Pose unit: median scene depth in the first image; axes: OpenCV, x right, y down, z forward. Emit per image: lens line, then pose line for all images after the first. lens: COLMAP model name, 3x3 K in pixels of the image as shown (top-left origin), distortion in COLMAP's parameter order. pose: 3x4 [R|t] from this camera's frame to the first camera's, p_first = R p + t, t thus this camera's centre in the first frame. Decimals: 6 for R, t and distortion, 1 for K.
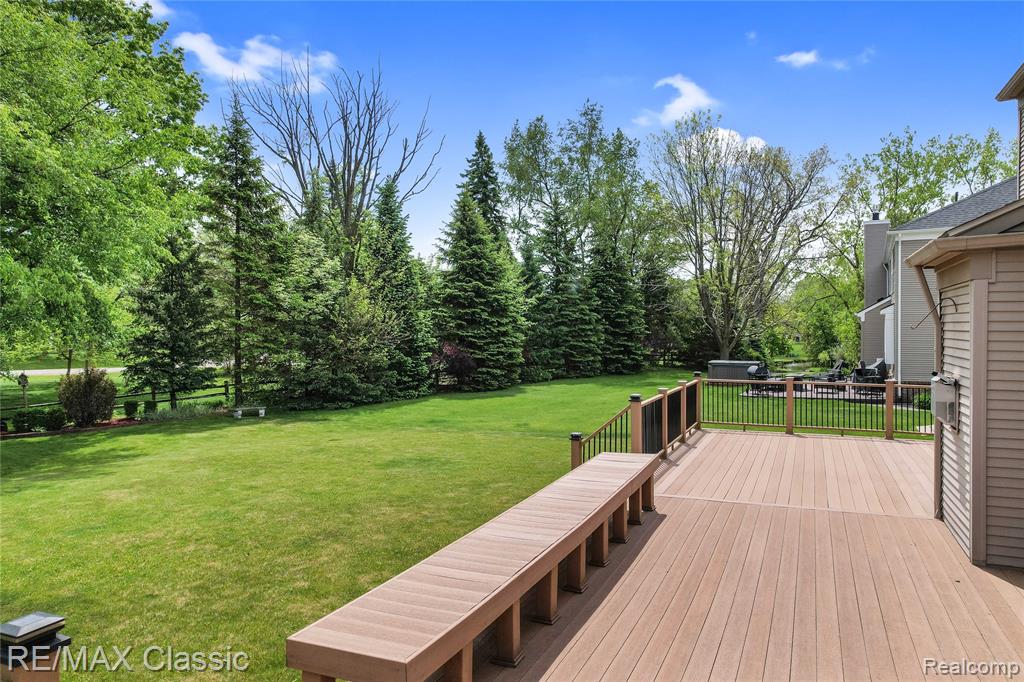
lens RADIAL K [[663.3, 0, 512.0], [0, 663.3, 341.0], [0, 0, 1]] dist [-0.037646, 0.000060]
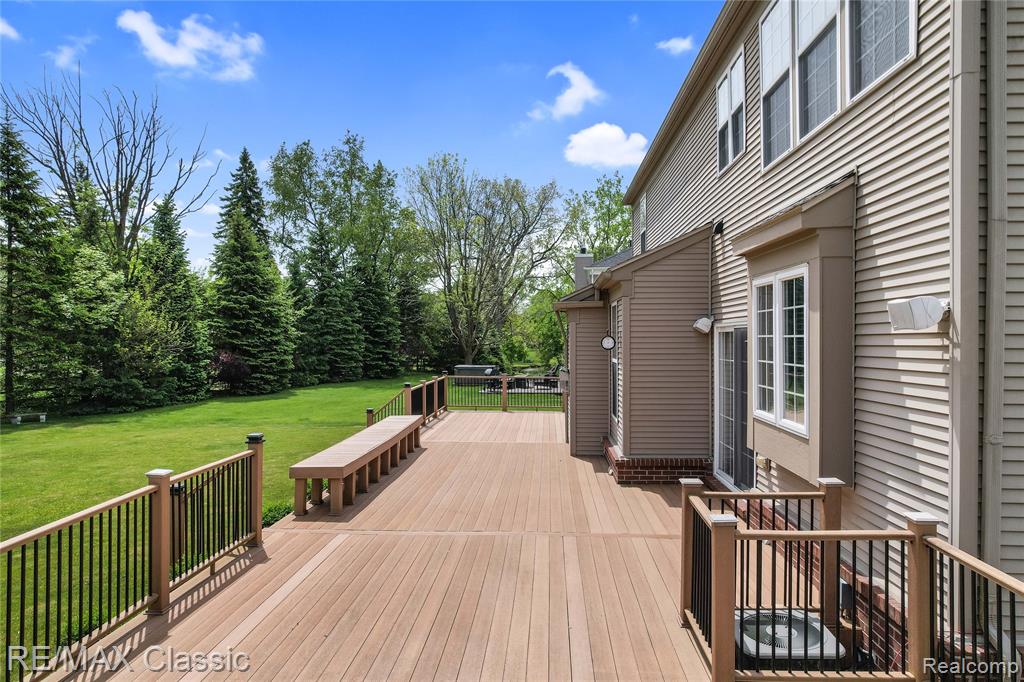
lens RADIAL K [[663.3, 0, 512.0], [0, 663.3, 341.0], [0, 0, 1]] dist [-0.037646, 0.000060]
pose [[0.931588, 0.003490, 0.363500, -0.039555], [0.000625, 0.999937, -0.011202, -0.000879], [-0.363516, 0.010662, 0.931527, -0.145136]]
